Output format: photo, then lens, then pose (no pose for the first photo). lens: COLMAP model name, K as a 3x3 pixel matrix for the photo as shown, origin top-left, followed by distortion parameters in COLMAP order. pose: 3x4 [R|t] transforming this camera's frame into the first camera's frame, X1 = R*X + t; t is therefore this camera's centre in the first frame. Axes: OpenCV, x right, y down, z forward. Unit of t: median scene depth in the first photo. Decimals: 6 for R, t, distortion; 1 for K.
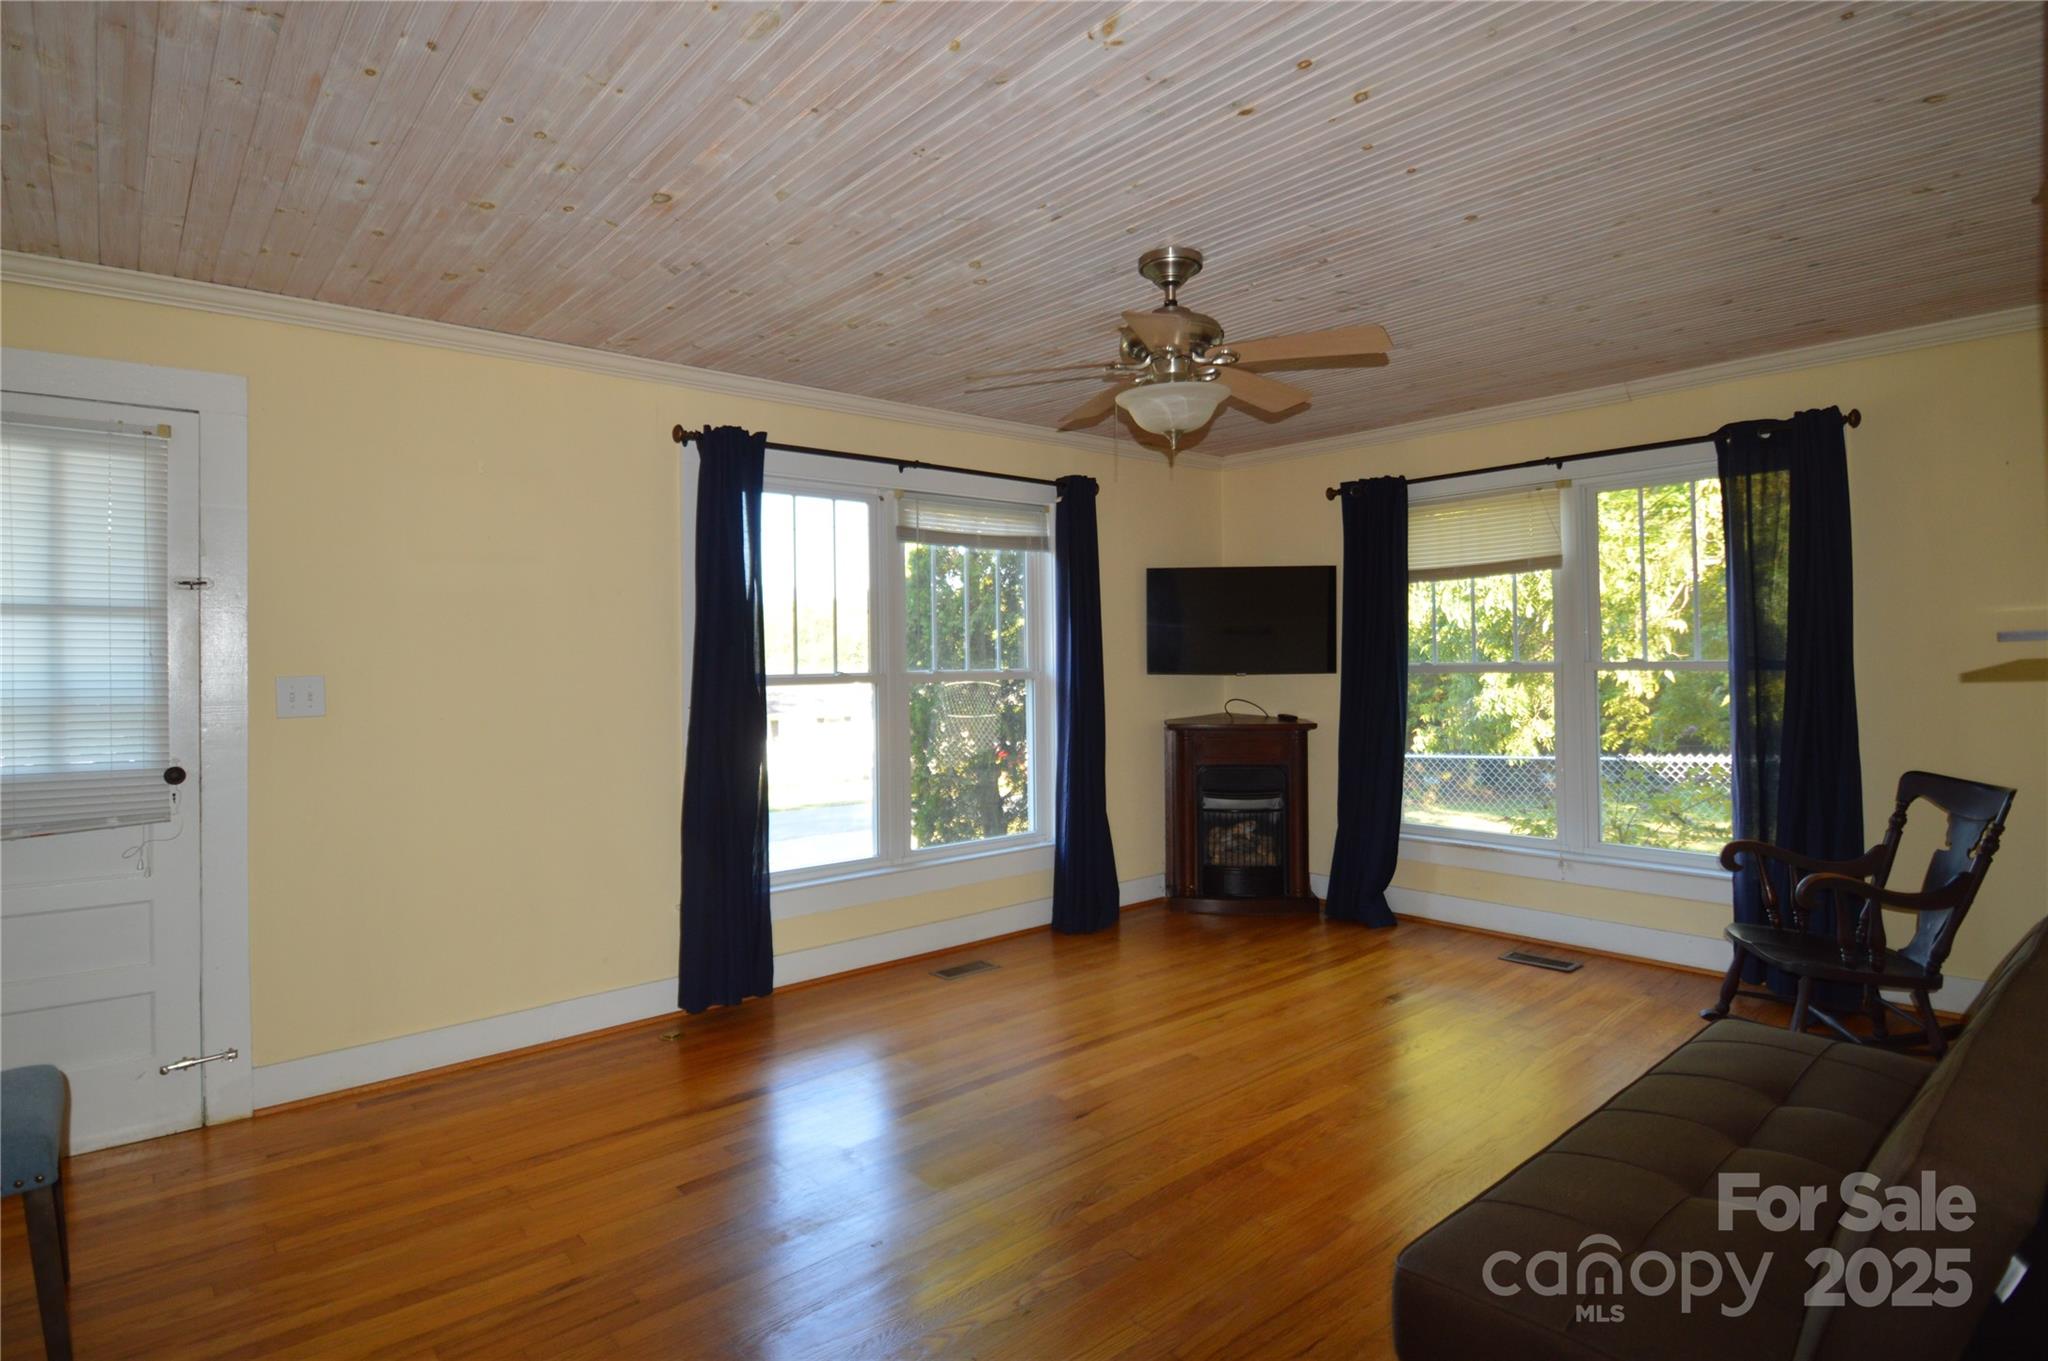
lens RADIAL K [[1036.1, 0, 1018.4], [0, 1036.1, 667.3], [0, 0, 1]] dist [-0.001187, -0.000086]
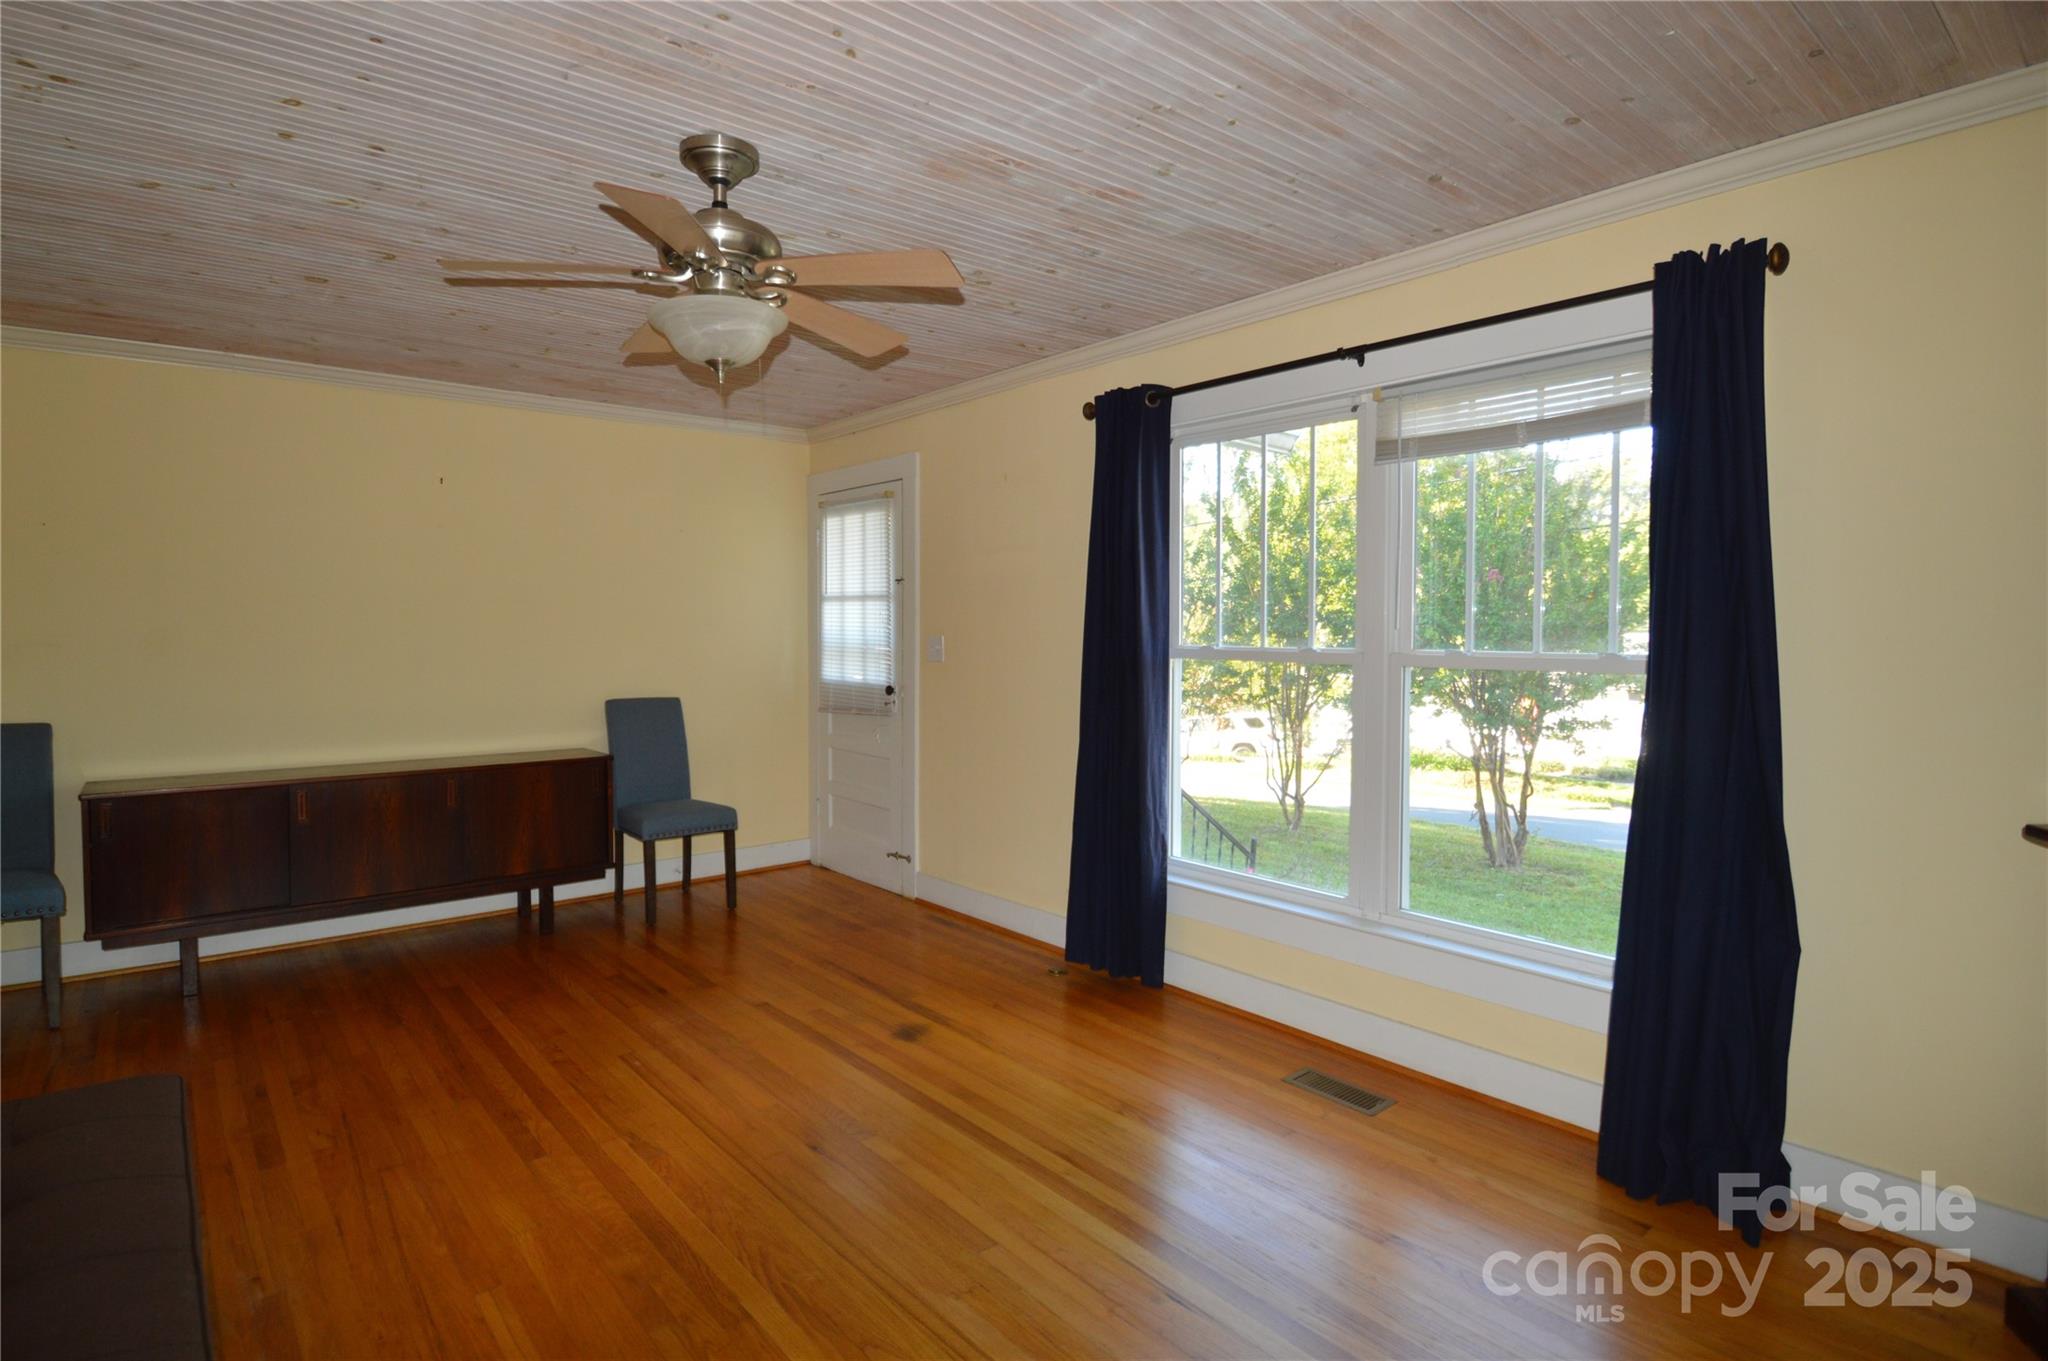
lens RADIAL K [[1079.0, 0, 1024.0], [0, 1079.0, 680.5], [0, 0, 1]] dist [-0.002986, -0.000346]
pose [[-0.022260, 0.060173, -0.997940, 0.837038], [-0.014994, 0.998055, 0.060514, -0.022165], [0.999640, 0.016310, -0.021315, 1.046322]]
